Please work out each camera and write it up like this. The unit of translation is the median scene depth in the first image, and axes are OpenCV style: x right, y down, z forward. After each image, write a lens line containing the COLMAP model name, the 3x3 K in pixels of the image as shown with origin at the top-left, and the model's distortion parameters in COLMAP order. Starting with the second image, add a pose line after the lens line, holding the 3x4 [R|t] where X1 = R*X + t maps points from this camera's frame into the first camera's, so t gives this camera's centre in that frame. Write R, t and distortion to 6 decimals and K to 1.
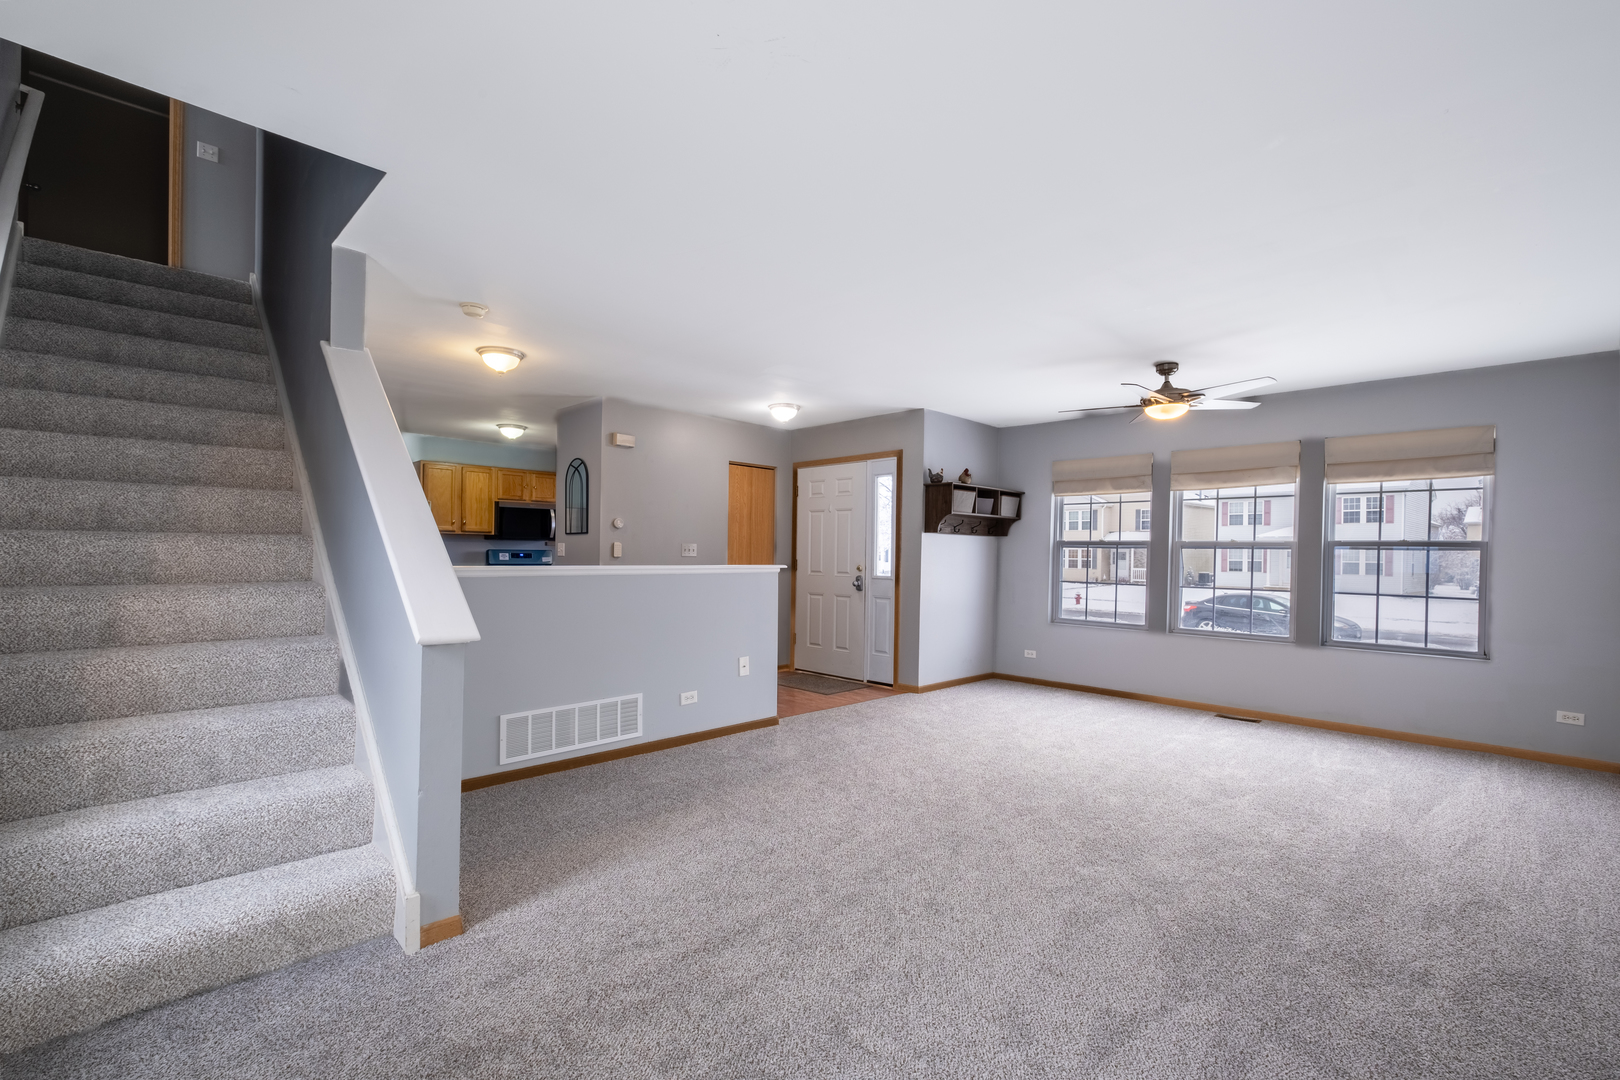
lens RADIAL K [[709.0, 0, 814.8], [0, 709.0, 555.6], [0, 0, 1]] dist [-0.000233, 0.000002]
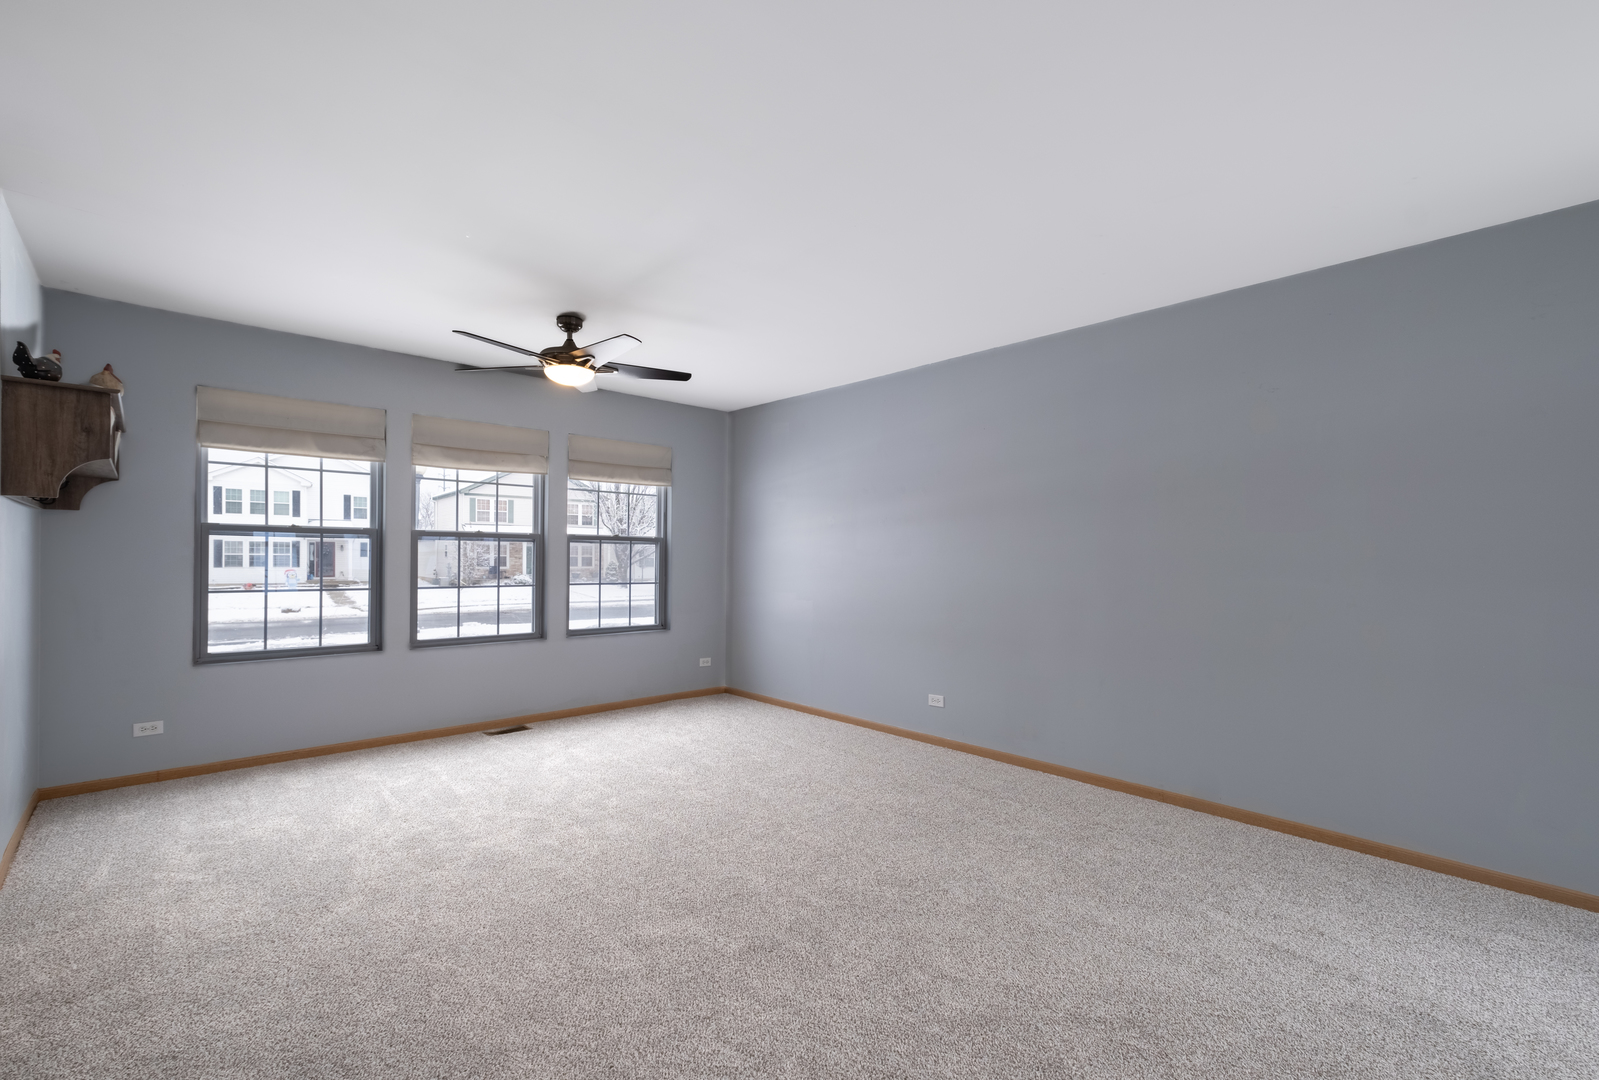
lens RADIAL K [[702.6, 0, 799.5], [0, 702.6, 548.1], [0, 0, 1]] dist [0.001110, 0.000153]
pose [[0.049475, -0.003006, 0.998771, -0.214346], [-0.002357, 0.999992, 0.003127, -0.003039], [-0.998773, -0.002508, 0.049468, 0.476527]]
